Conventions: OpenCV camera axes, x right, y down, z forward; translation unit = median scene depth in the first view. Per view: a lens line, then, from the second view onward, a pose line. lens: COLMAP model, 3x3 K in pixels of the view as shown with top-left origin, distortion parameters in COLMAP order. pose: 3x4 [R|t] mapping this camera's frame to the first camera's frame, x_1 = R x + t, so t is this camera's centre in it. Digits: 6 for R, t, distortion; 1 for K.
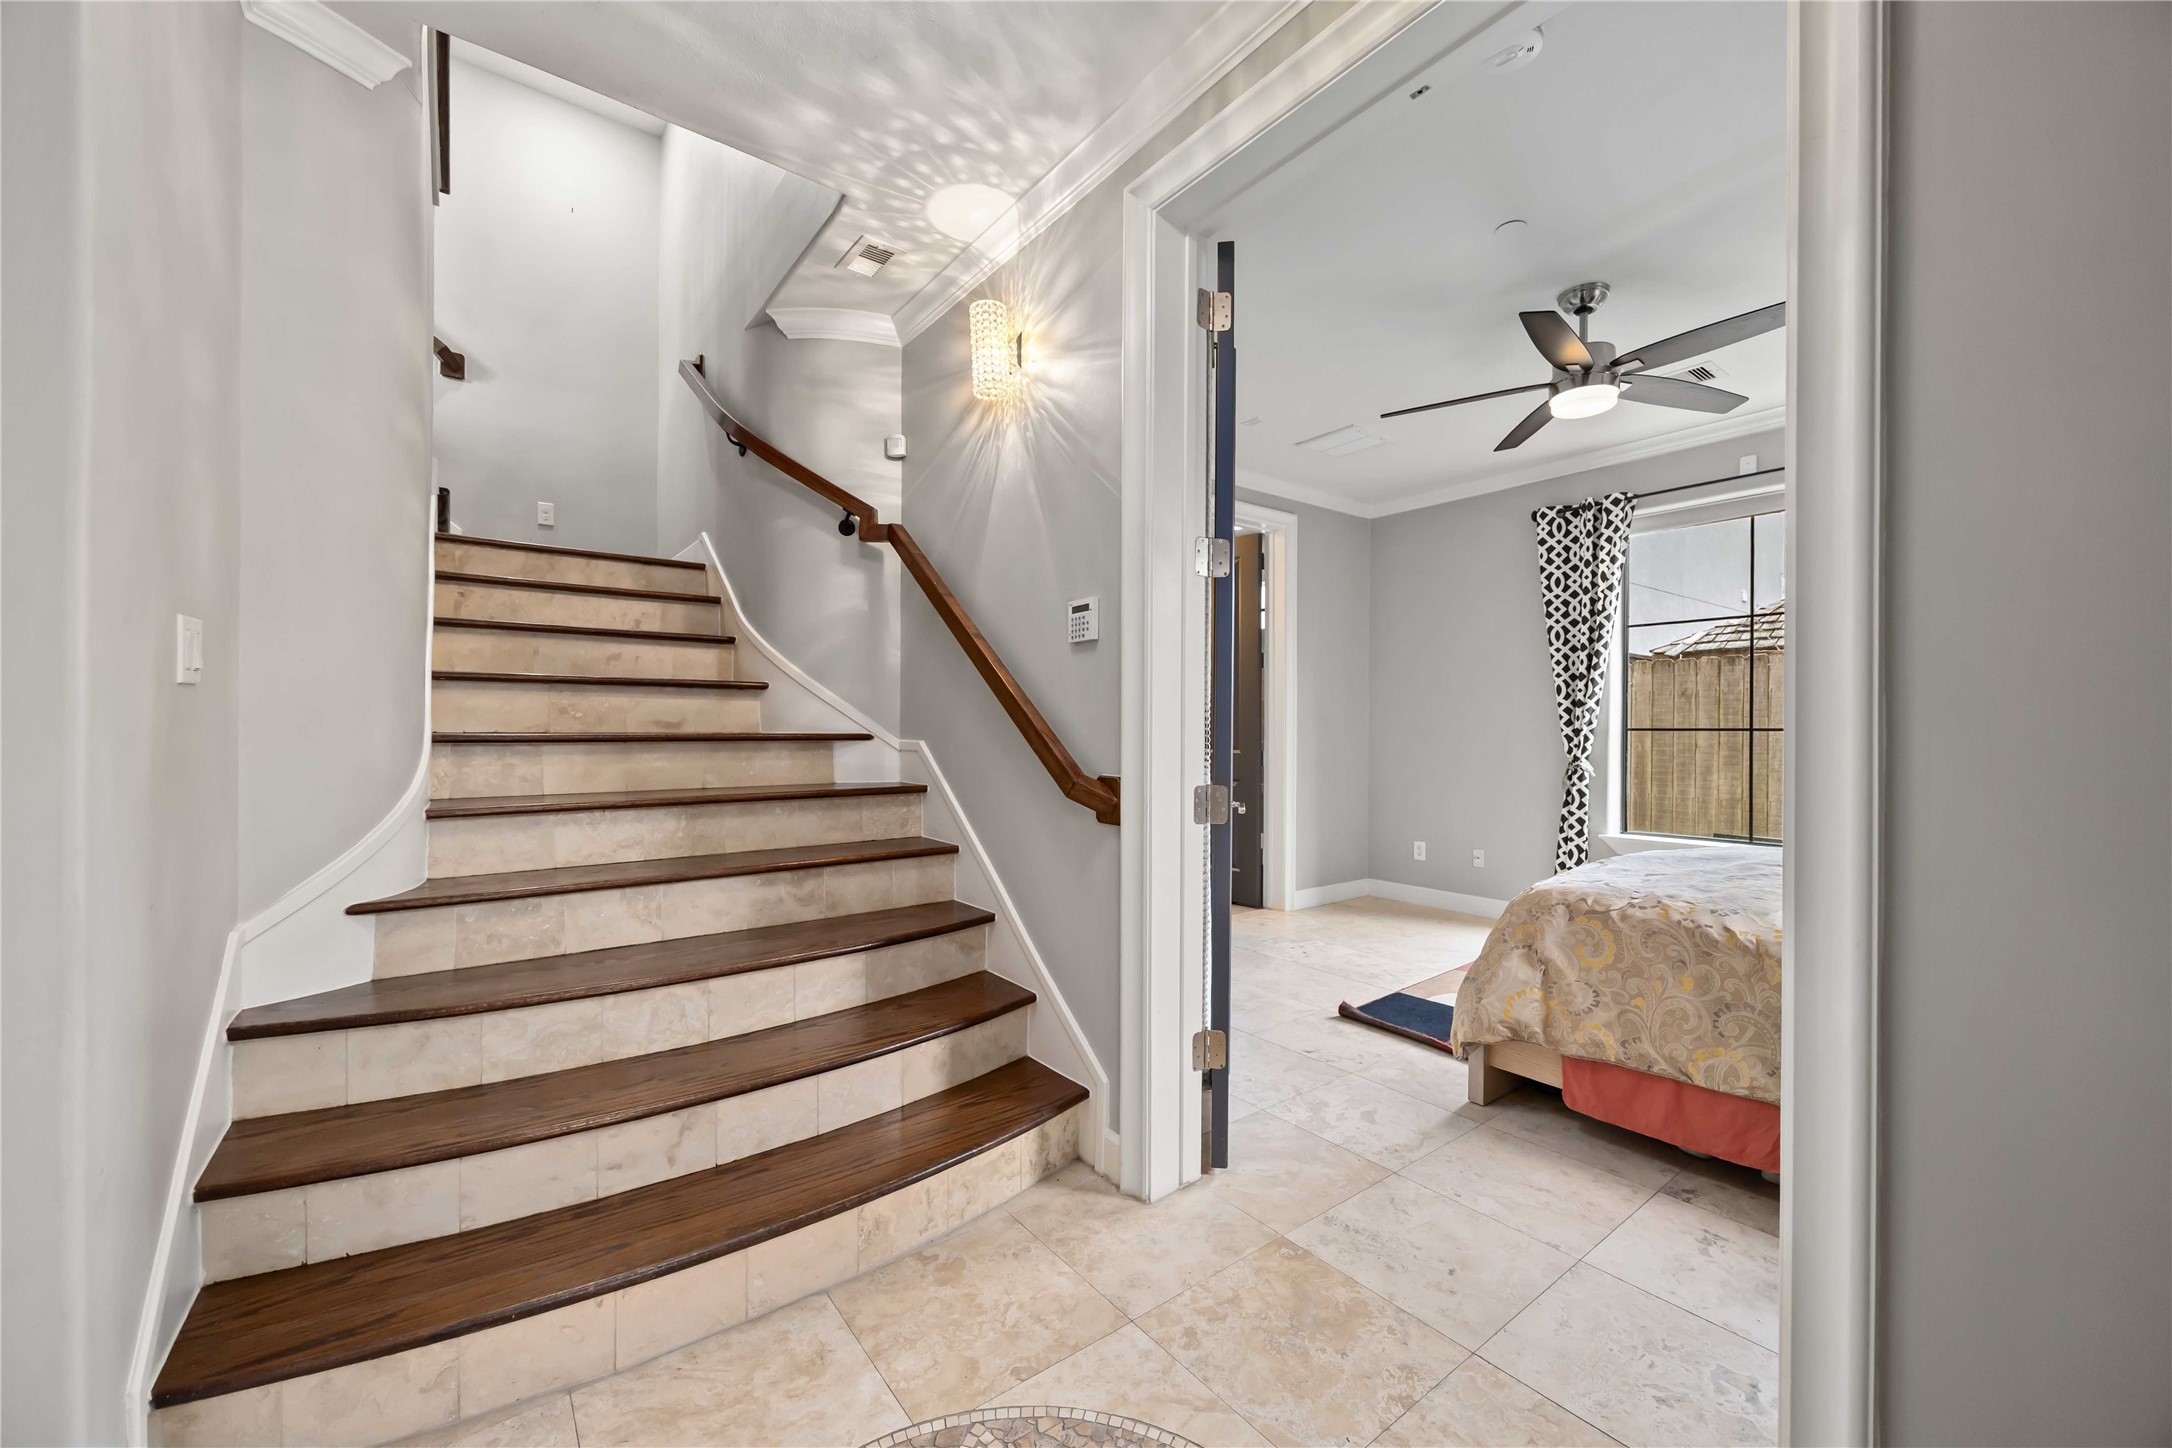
lens RADIAL K [[835.2, 0, 1088.2], [0, 835.2, 722.8], [0, 0, 1]] dist [-0.001554, 0.000212]
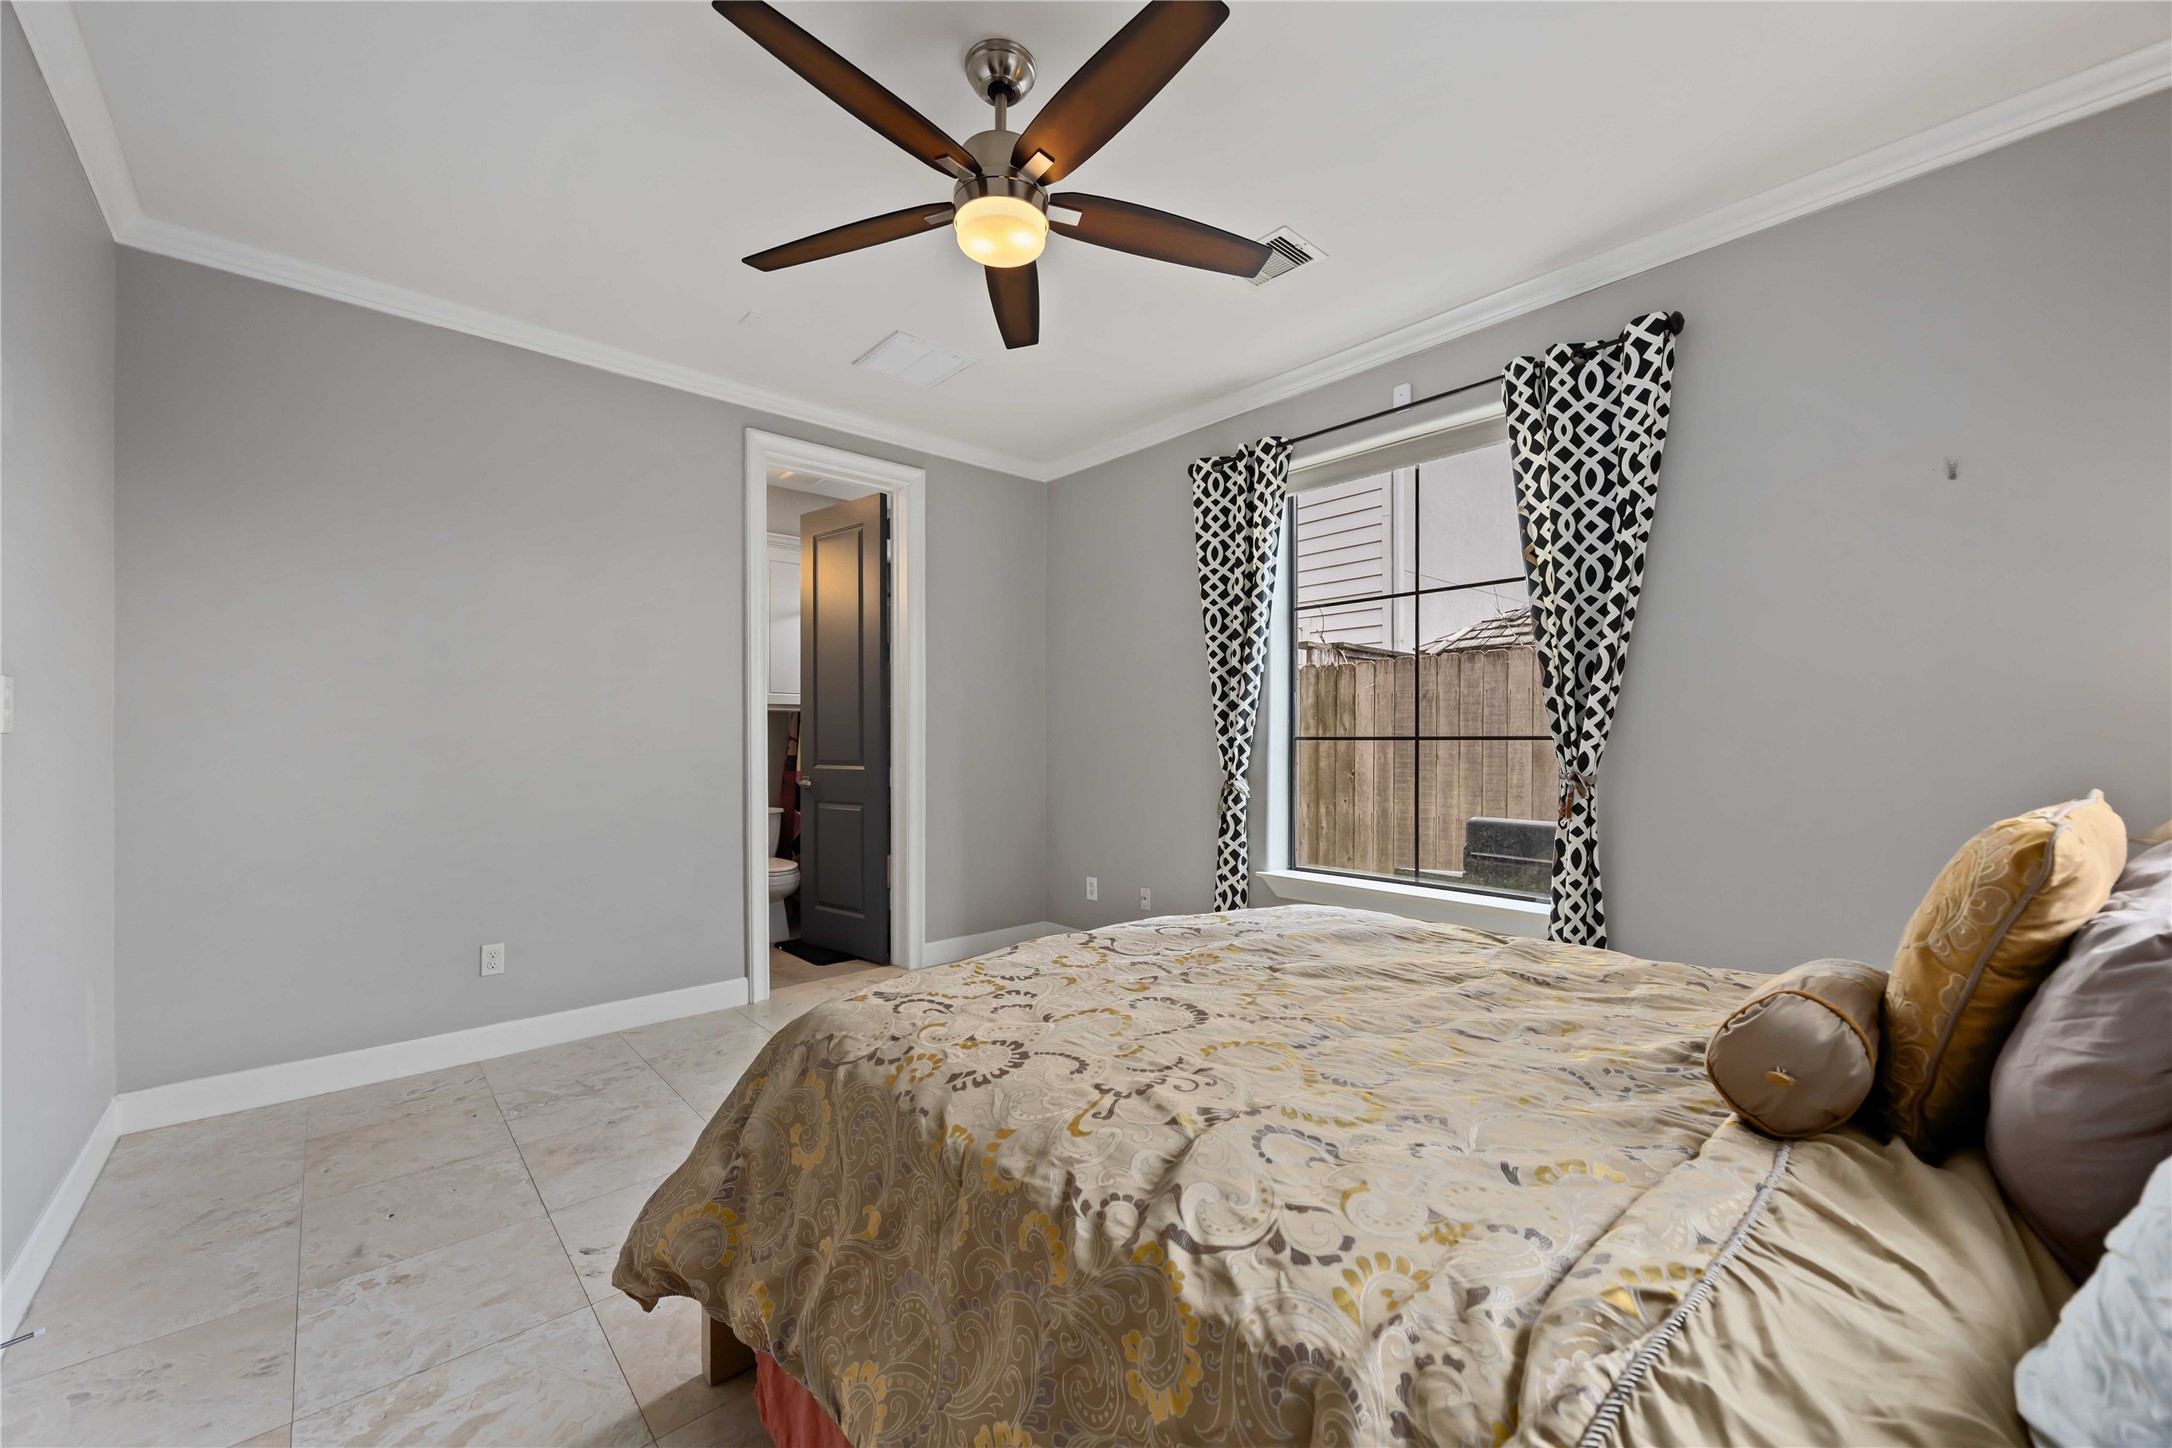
lens RADIAL K [[835.2, 0, 1088.2], [0, 835.2, 722.8], [0, 0, 1]] dist [-0.001554, 0.000212]
pose [[0.997097, -0.000354, 0.076137, 0.387013], [0.001127, 0.999948, -0.010117, 0.000939], [-0.076129, 0.010174, 0.997046, 0.221618]]
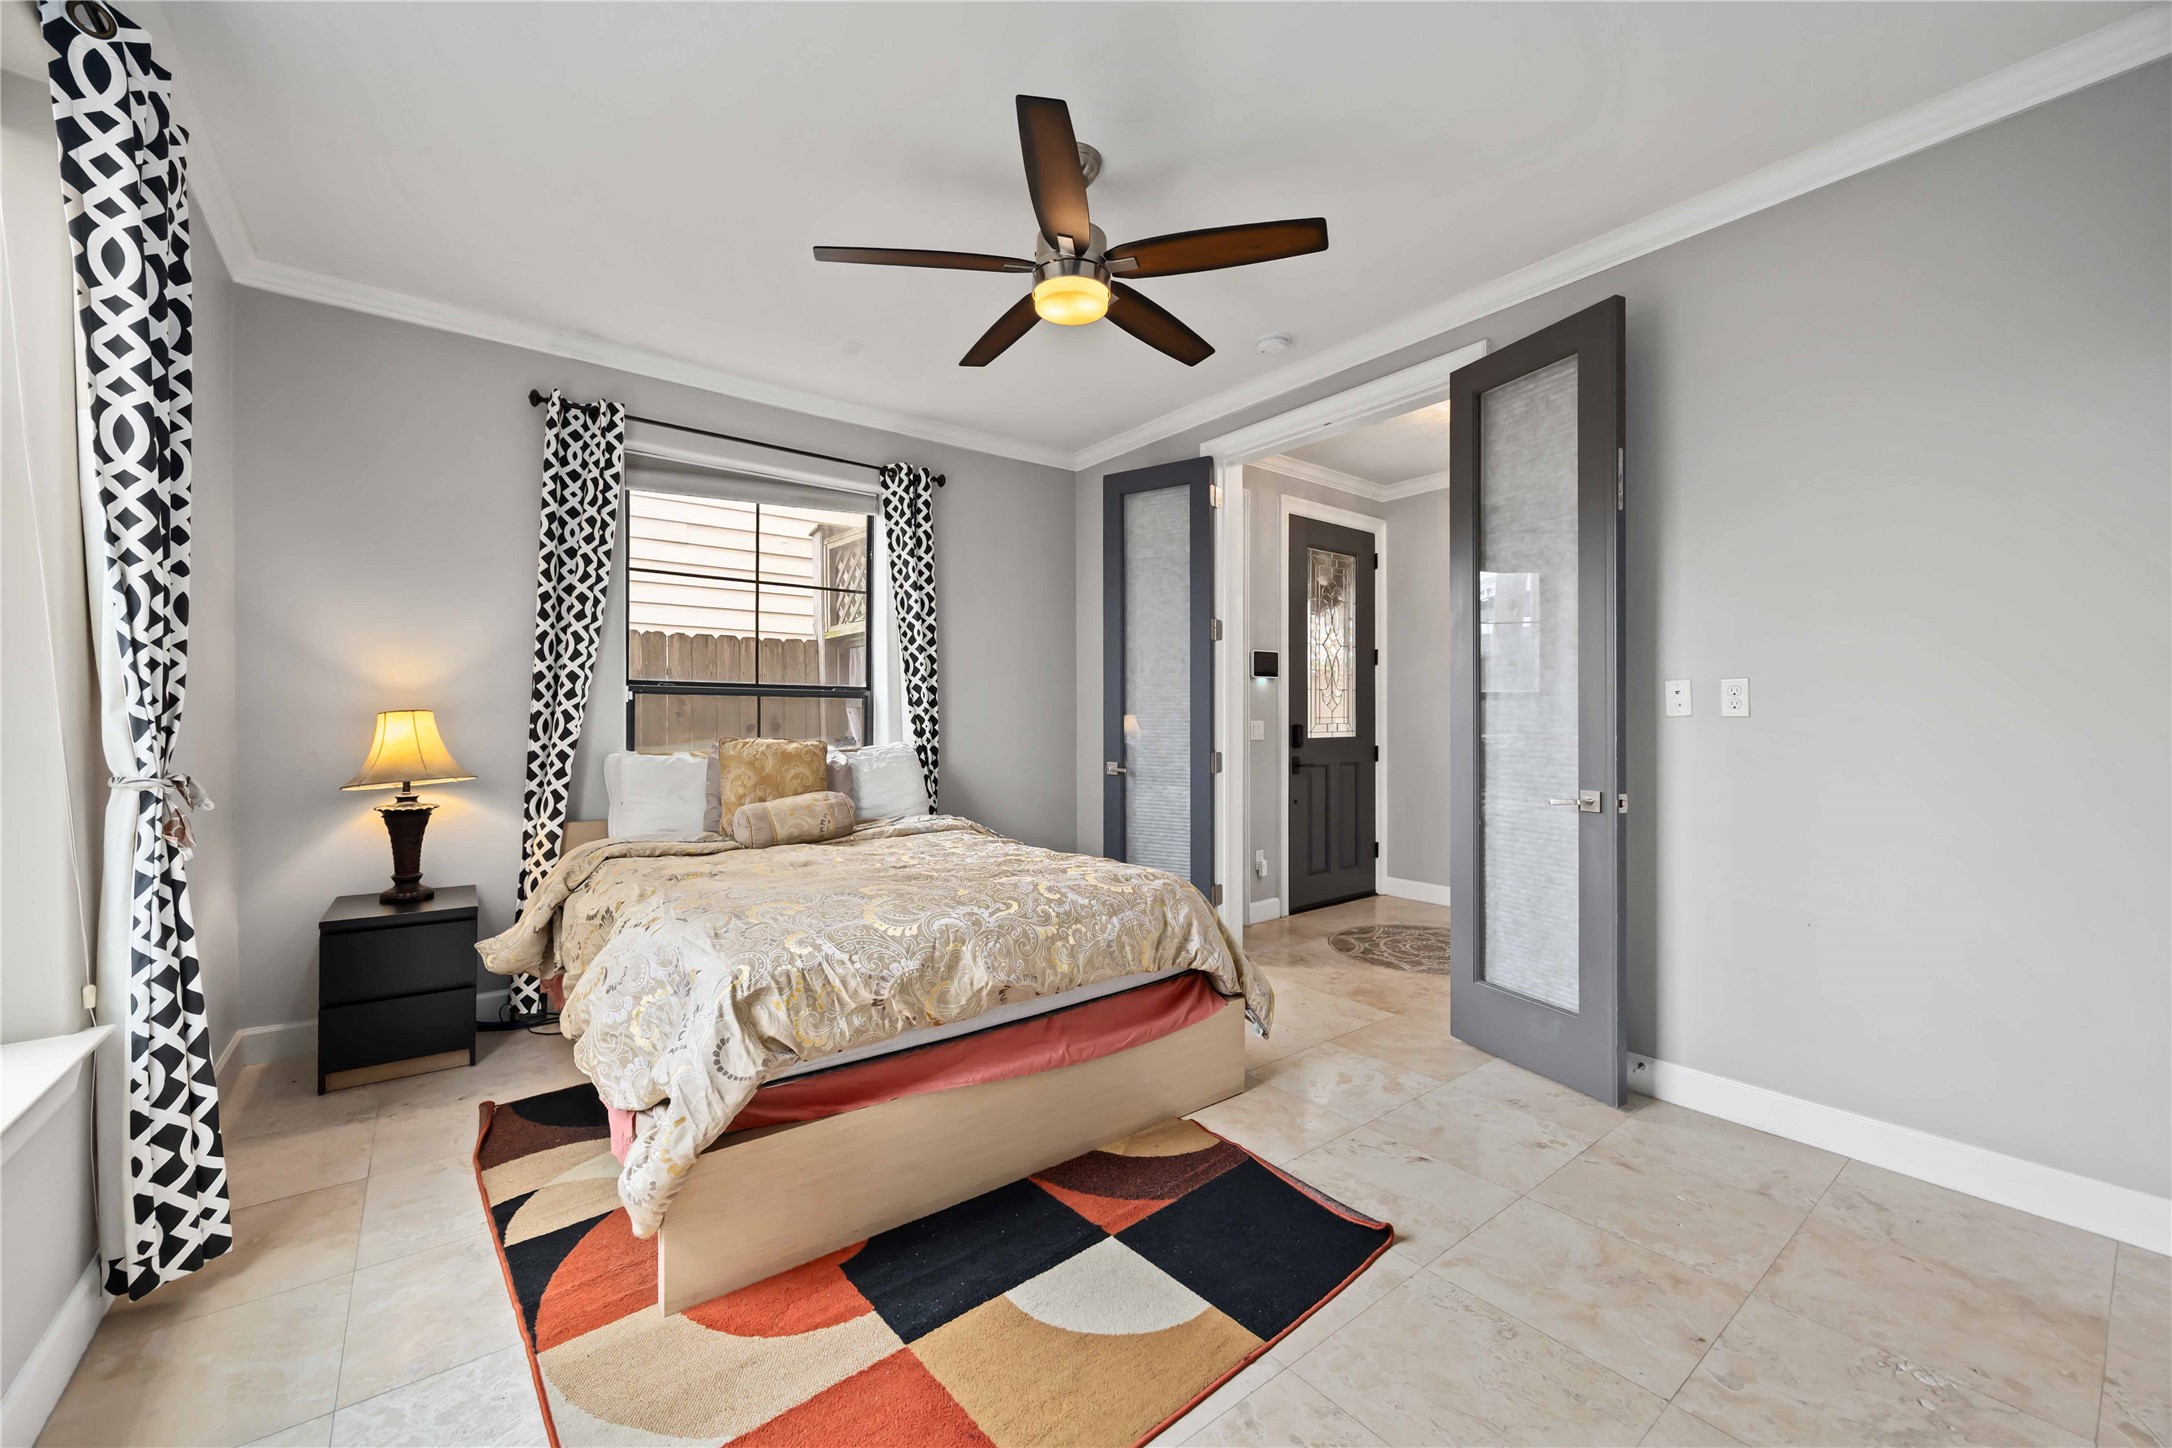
lens RADIAL K [[835.2, 0, 1088.2], [0, 835.2, 722.8], [0, 0, 1]] dist [-0.001554, 0.000212]
pose [[-0.999877, -0.007725, -0.013634, 0.374142], [-0.007785, 0.999960, 0.004359, 0.005196], [0.013600, 0.004465, -0.999898, 1.131162]]
